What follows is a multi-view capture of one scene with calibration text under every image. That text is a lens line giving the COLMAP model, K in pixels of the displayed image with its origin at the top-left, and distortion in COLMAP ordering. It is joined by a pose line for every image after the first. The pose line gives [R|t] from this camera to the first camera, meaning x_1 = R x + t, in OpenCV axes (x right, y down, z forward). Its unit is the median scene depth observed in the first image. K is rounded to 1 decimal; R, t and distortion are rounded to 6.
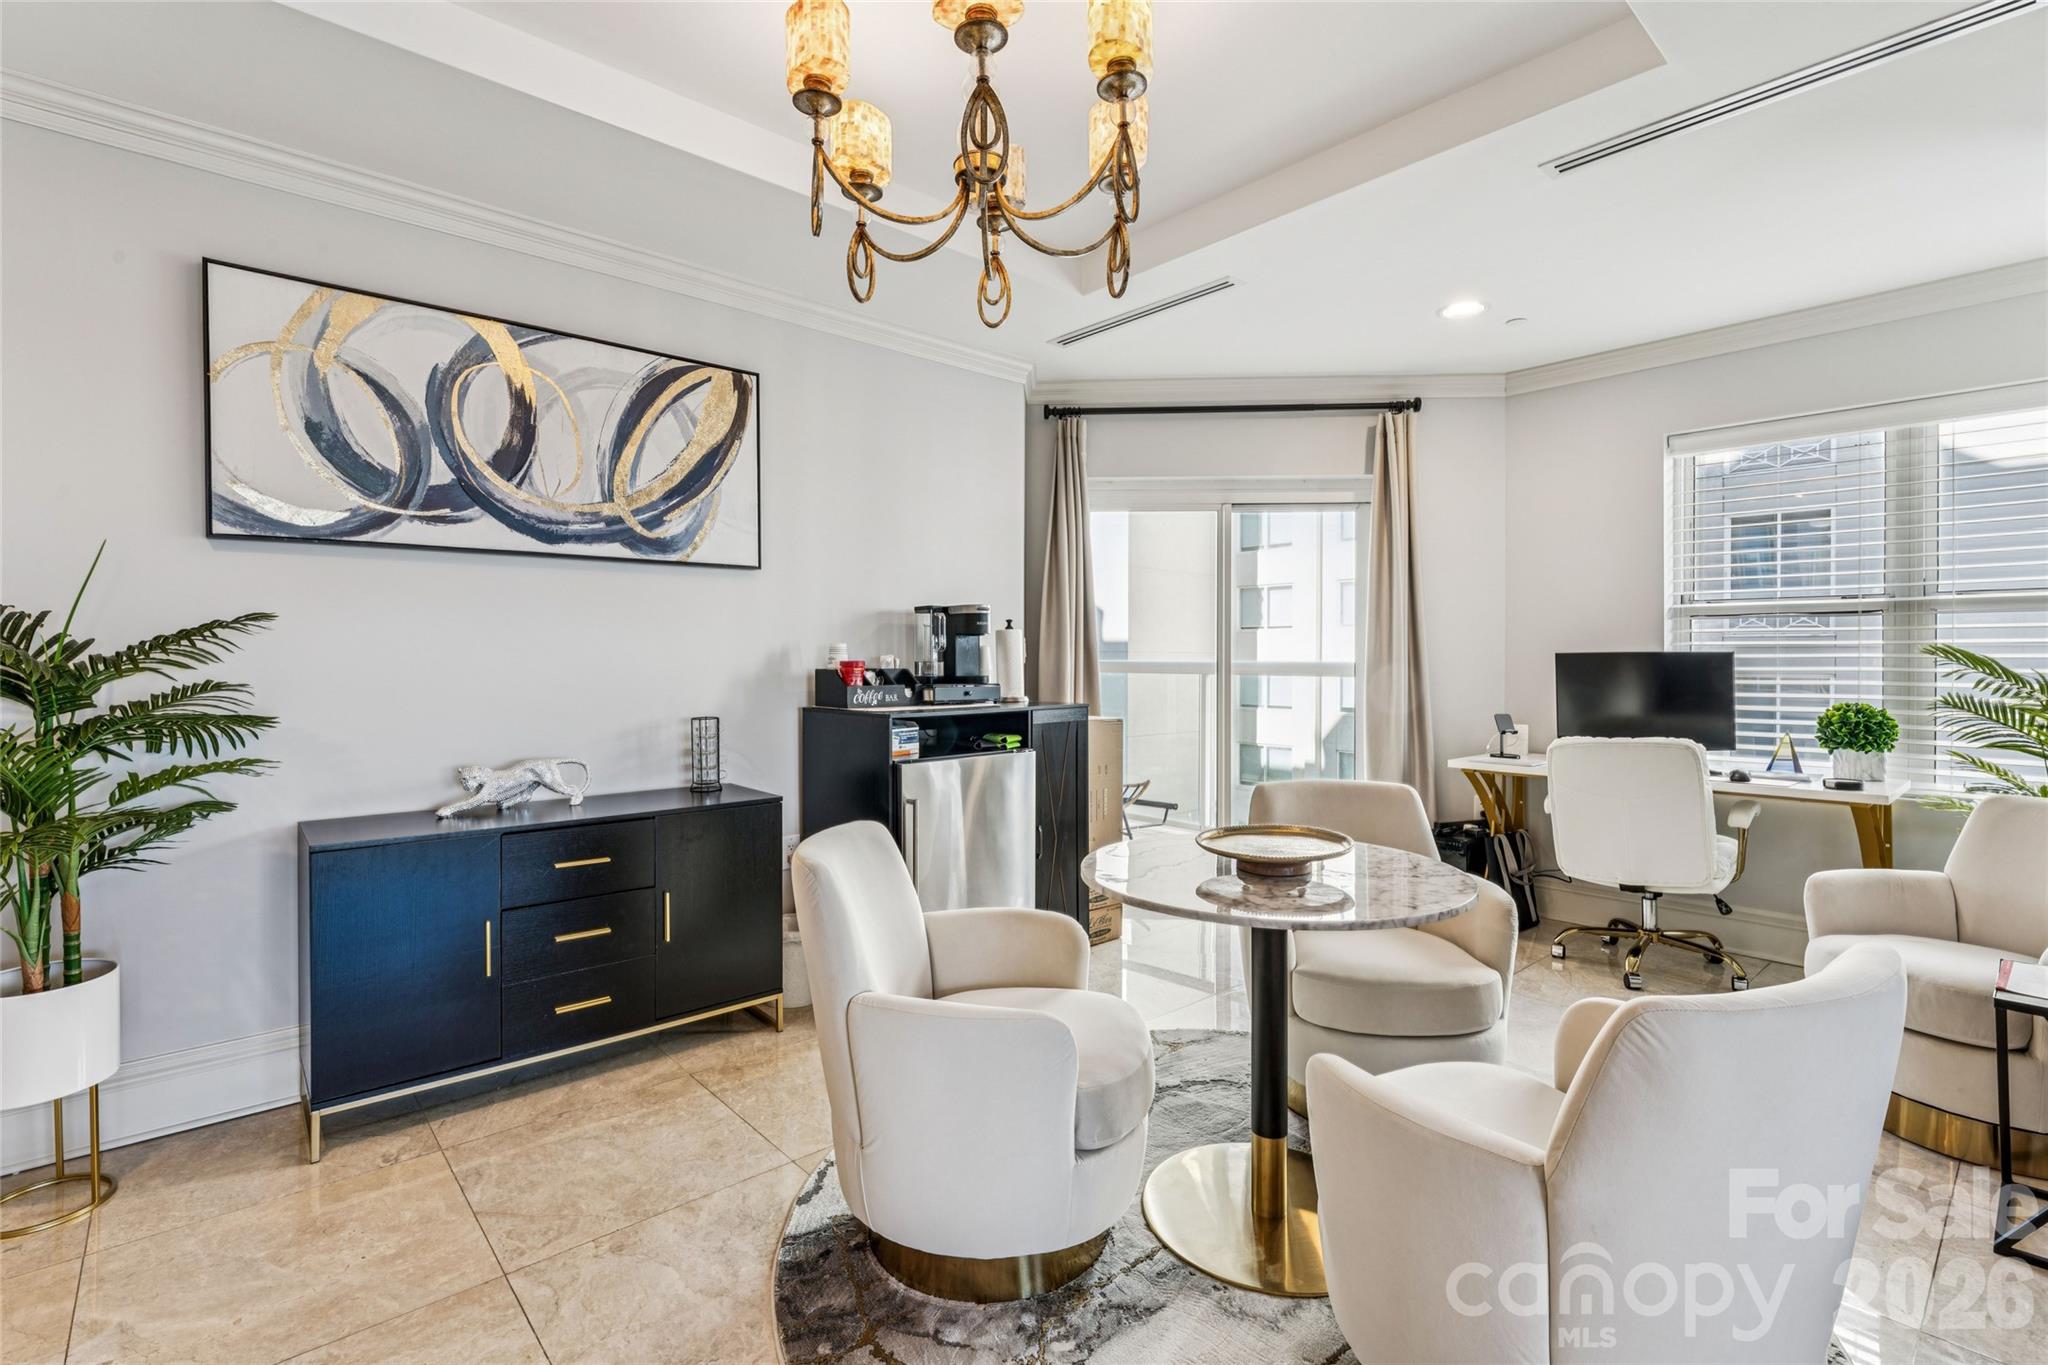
lens RADIAL K [[930.5, 0, 1013.2], [0, 930.5, 664.3], [0, 0, 1]] dist [-0.001656, -0.000425]
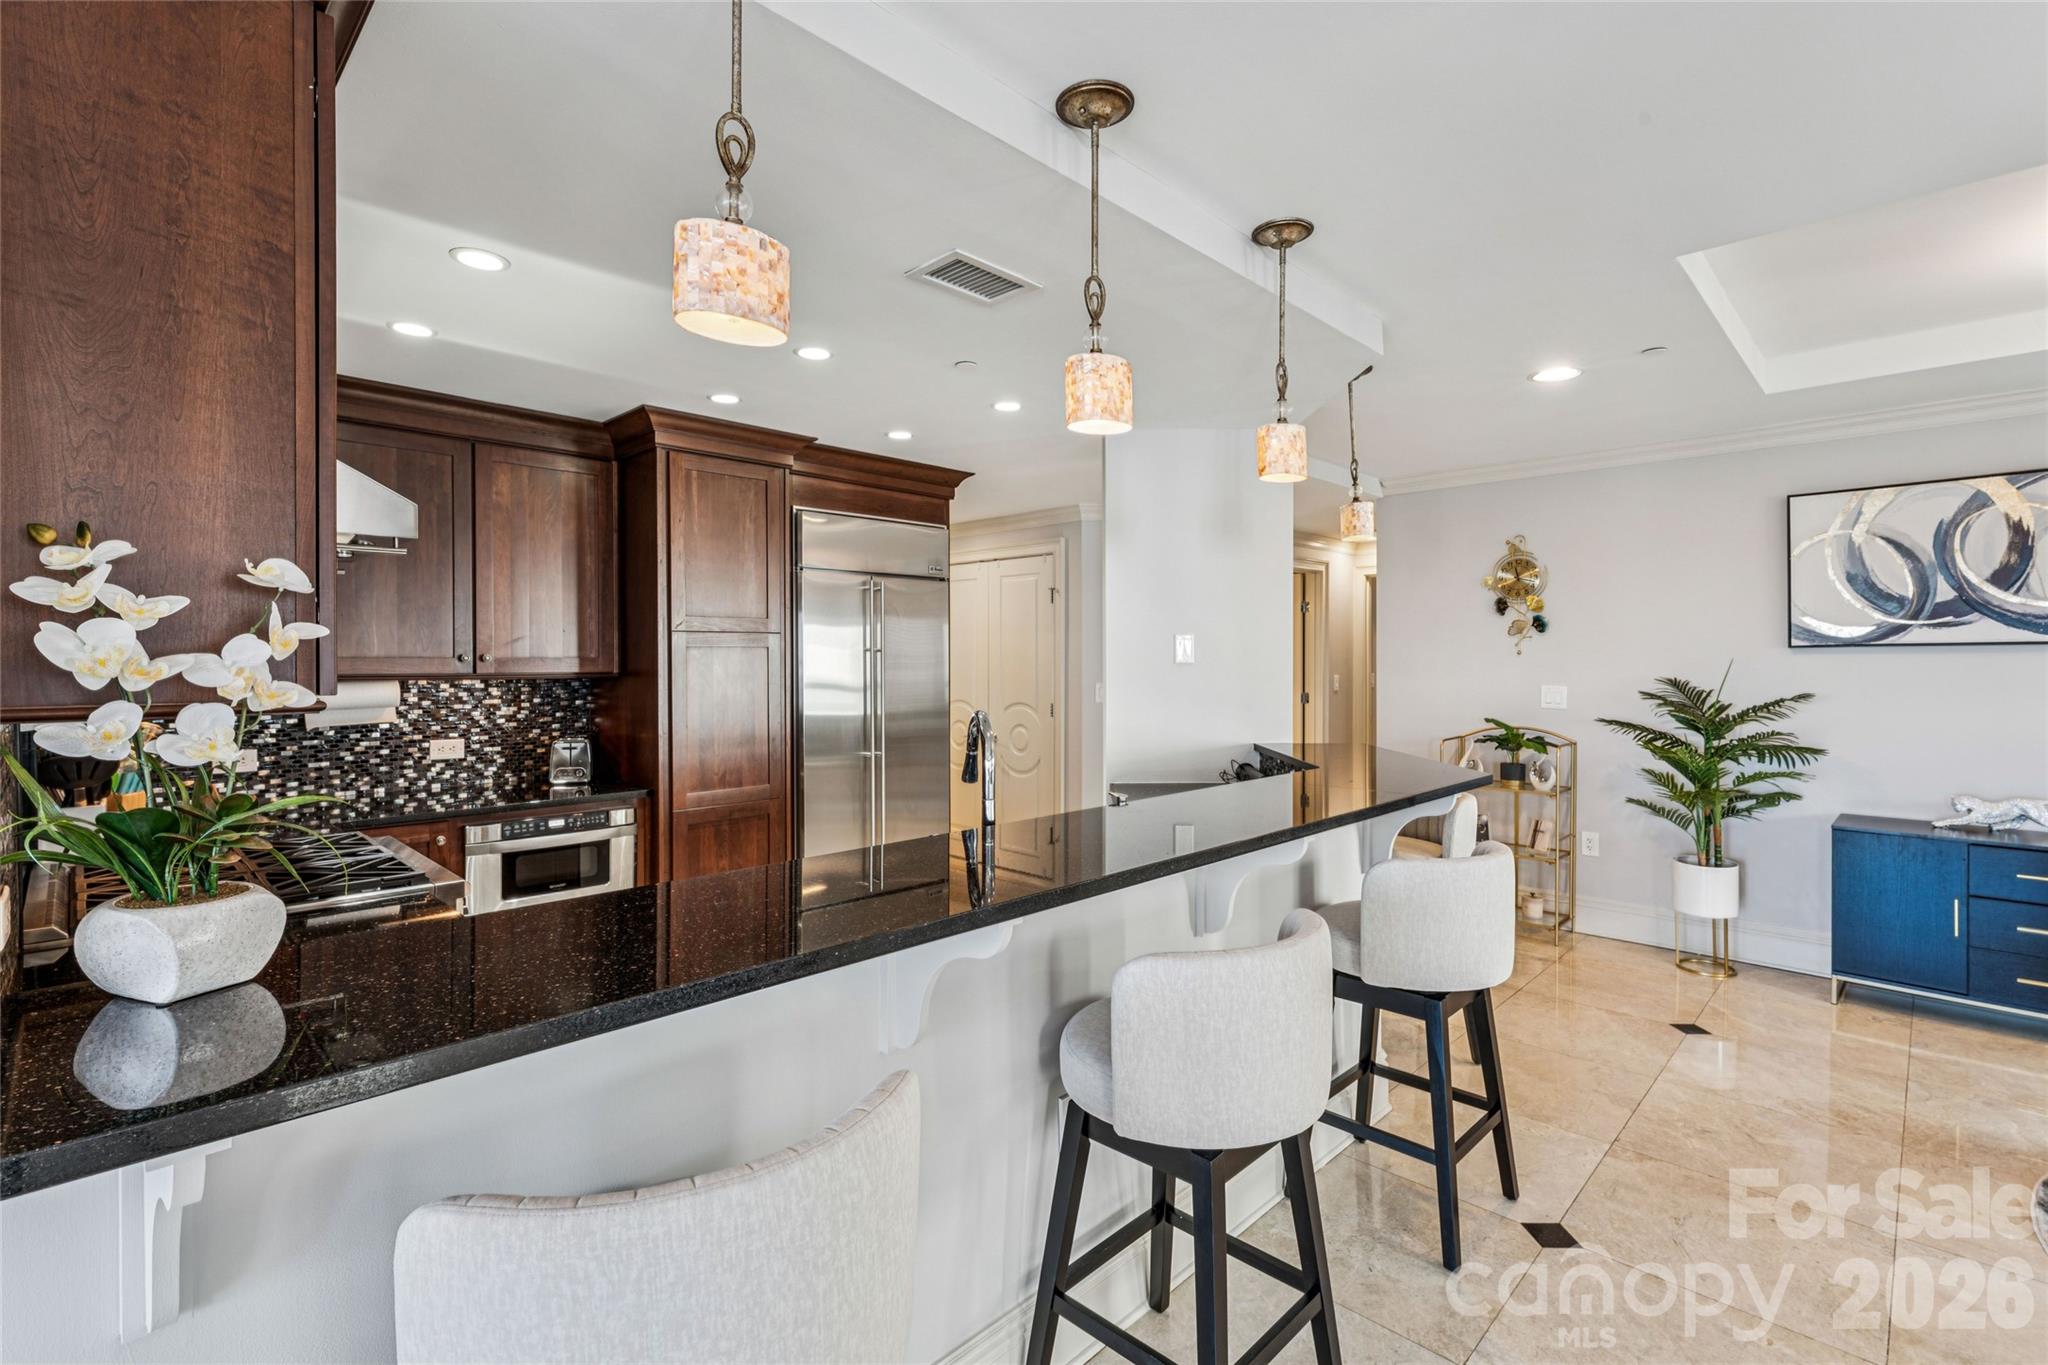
lens RADIAL K [[930.5, 0, 1013.2], [0, 930.5, 664.3], [0, 0, 1]] dist [-0.001656, -0.000425]
pose [[0.063472, 0.006011, -0.997965, 0.749088], [-0.004043, 0.999975, 0.005766, -0.095574], [0.997975, 0.003669, 0.063495, -0.555146]]
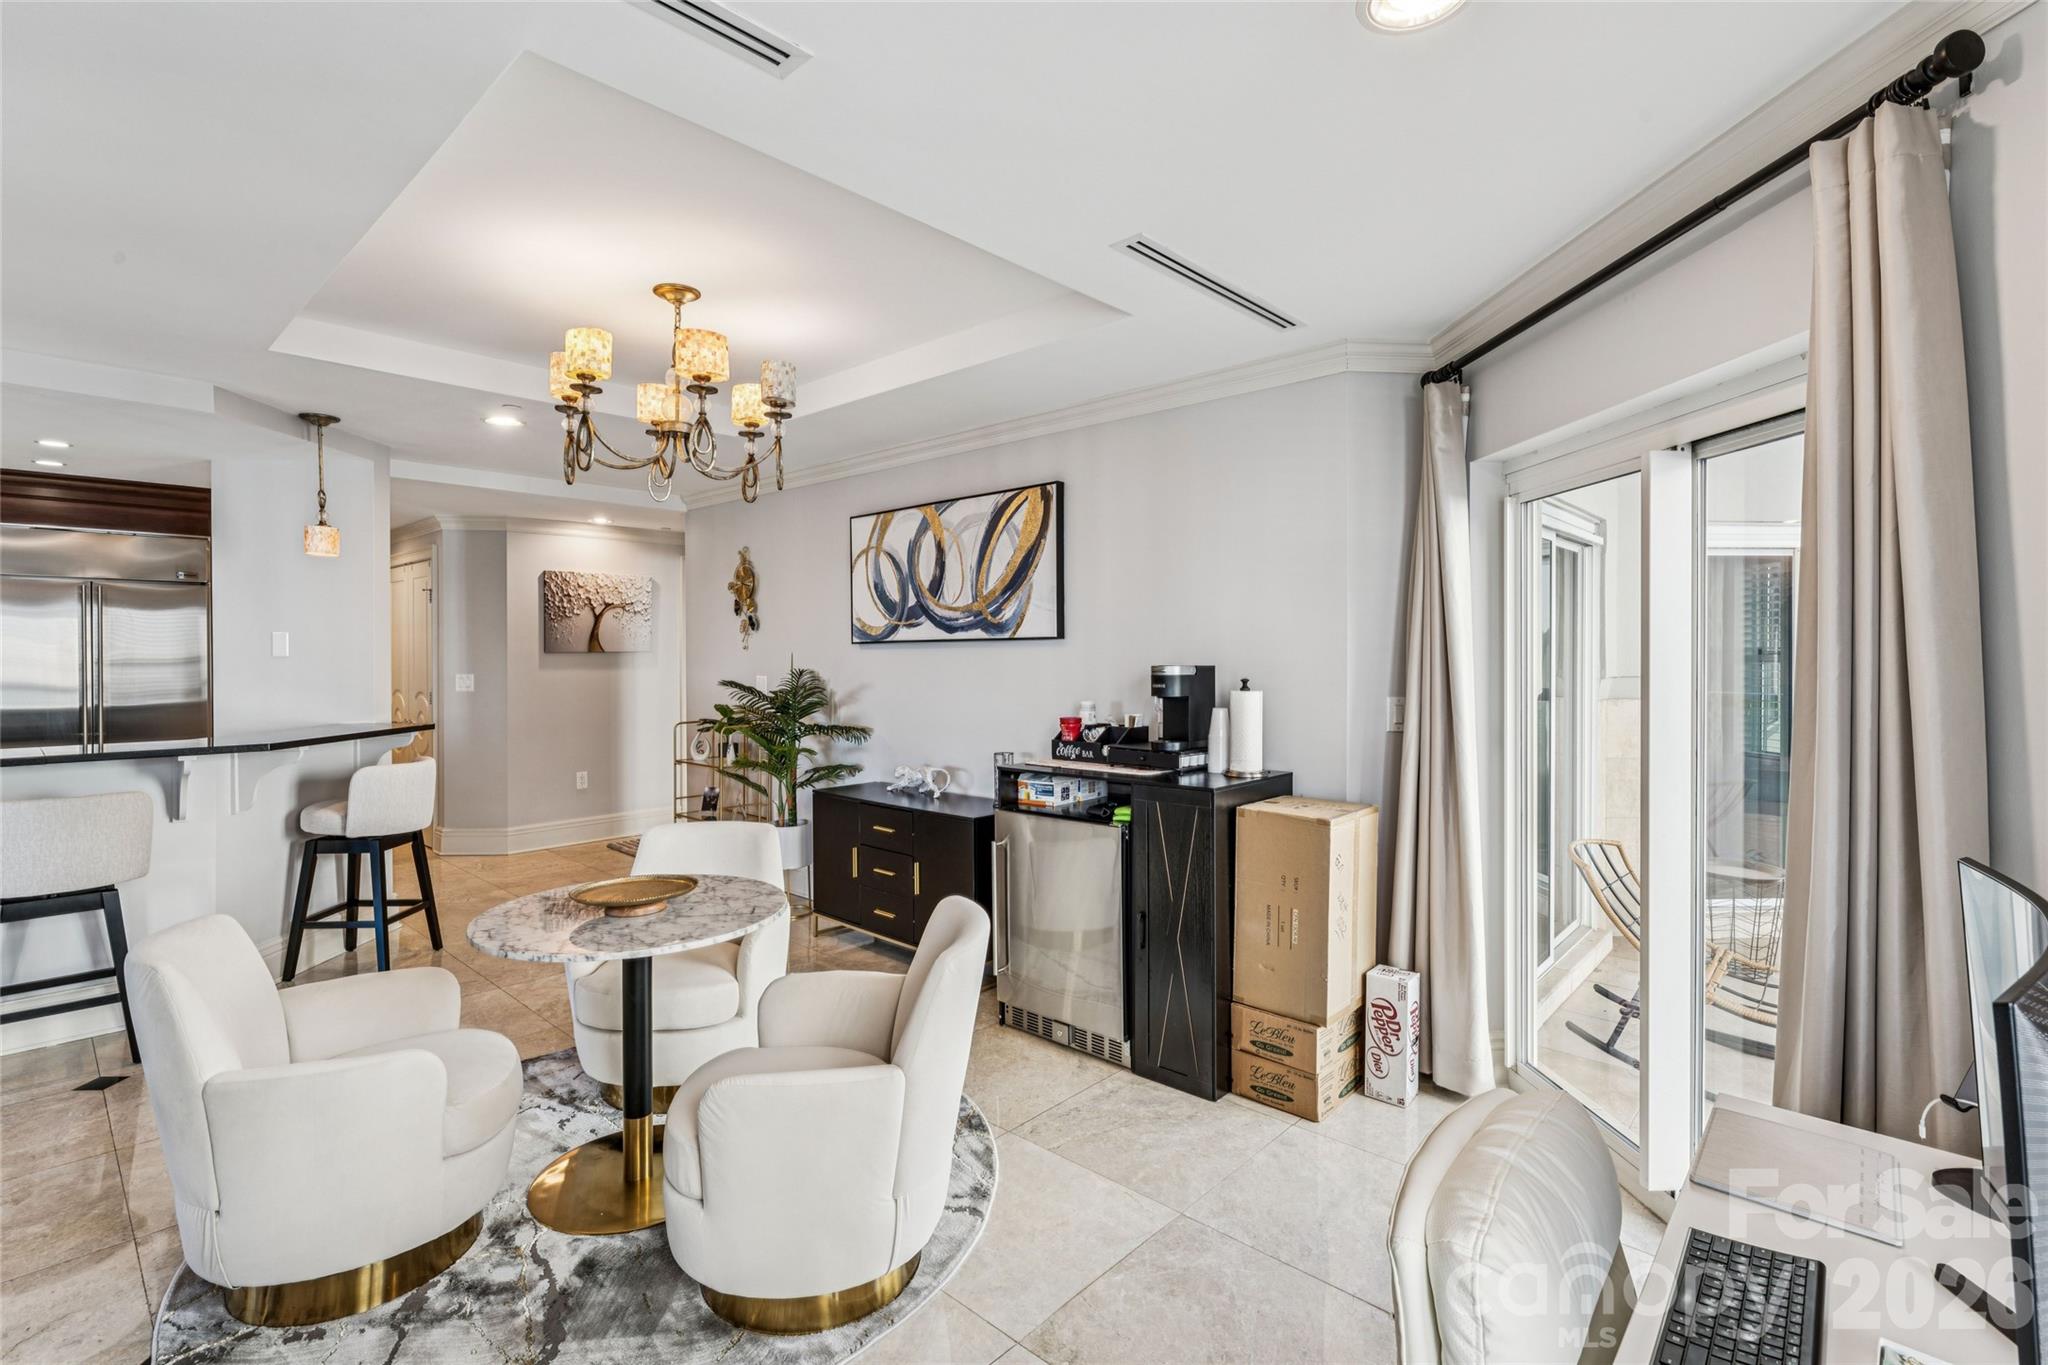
lens RADIAL K [[930.5, 0, 1013.2], [0, 930.5, 664.3], [0, 0, 1]] dist [-0.001656, -0.000425]
pose [[0.098704, 0.011004, -0.995056, 1.185329], [-0.004930, 0.999932, 0.010569, -0.100482], [0.995105, 0.003863, 0.098752, 1.017454]]
